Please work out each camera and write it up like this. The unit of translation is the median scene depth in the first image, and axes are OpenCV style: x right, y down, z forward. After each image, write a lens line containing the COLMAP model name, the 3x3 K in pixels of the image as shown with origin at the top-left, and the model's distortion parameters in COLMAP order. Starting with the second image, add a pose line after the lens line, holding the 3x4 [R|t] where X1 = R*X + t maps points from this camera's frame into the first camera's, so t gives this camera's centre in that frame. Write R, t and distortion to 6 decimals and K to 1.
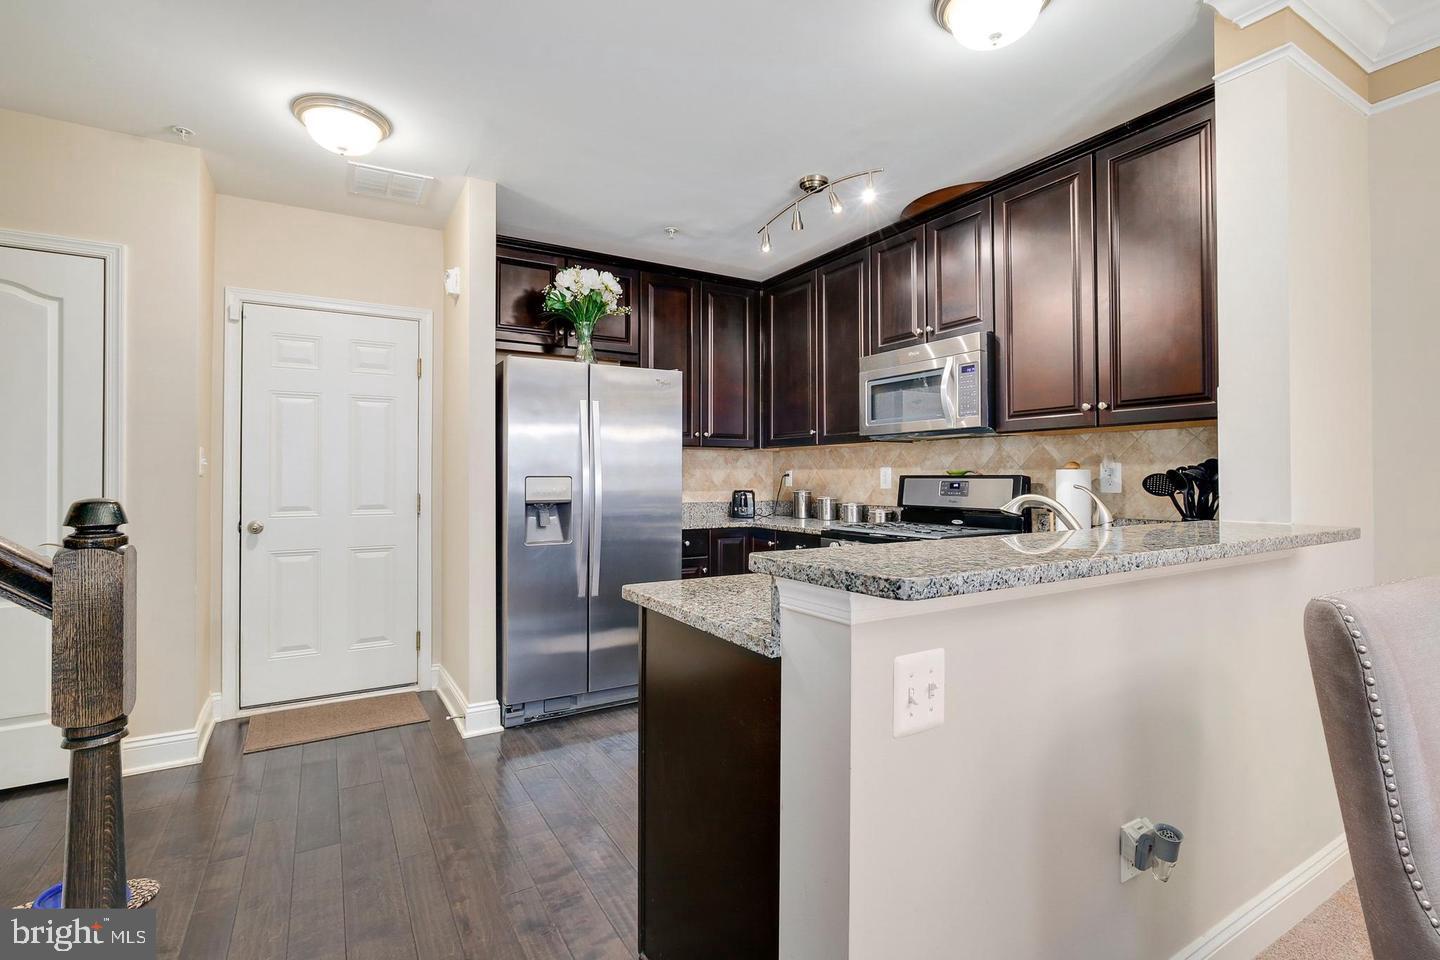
lens RADIAL K [[670.8, 0, 704.7], [0, 670.8, 474.2], [0, 0, 1]] dist [-0.027116, 0.000062]
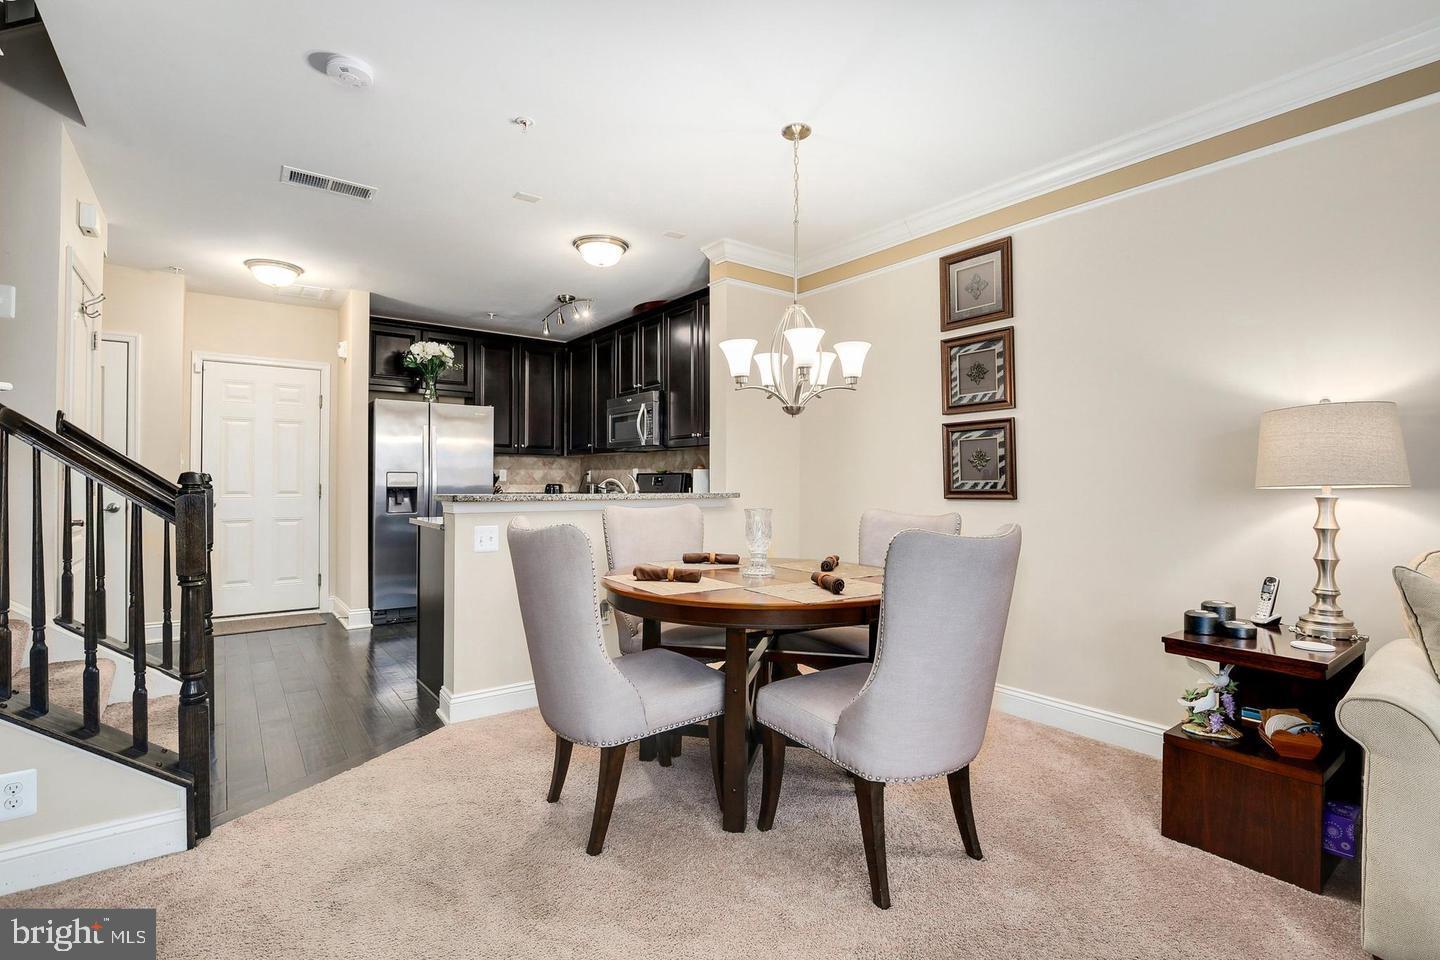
lens RADIAL K [[663.8, 0, 720.0], [0, 663.8, 480.0], [0, 0, 1]] dist [-0.054307, -0.000046]
pose [[0.991189, 0.002303, 0.132438, 0.294902], [-0.003080, 0.999979, 0.005665, 0.008010], [-0.132422, -0.006023, 0.991175, -0.624363]]
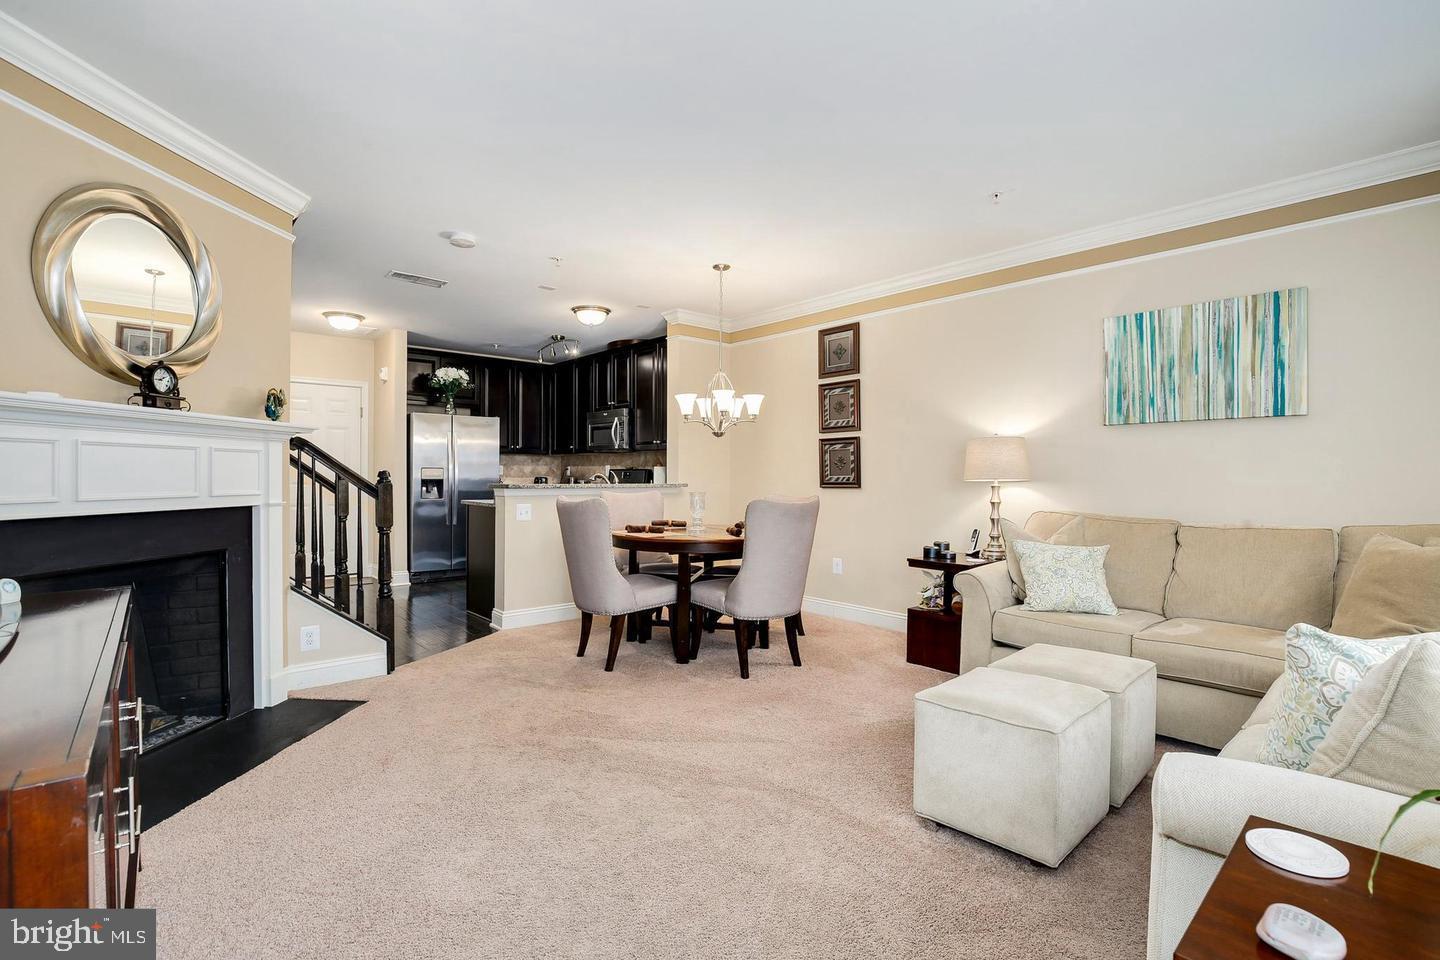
lens RADIAL K [[670.8, 0, 704.7], [0, 670.8, 474.2], [0, 0, 1]] dist [-0.027116, 0.000062]
pose [[0.983283, 0.005101, 0.182011, 0.215669], [-0.006403, 0.999958, 0.006570, 0.001421], [-0.181970, -0.007625, 0.983274, -1.158192]]
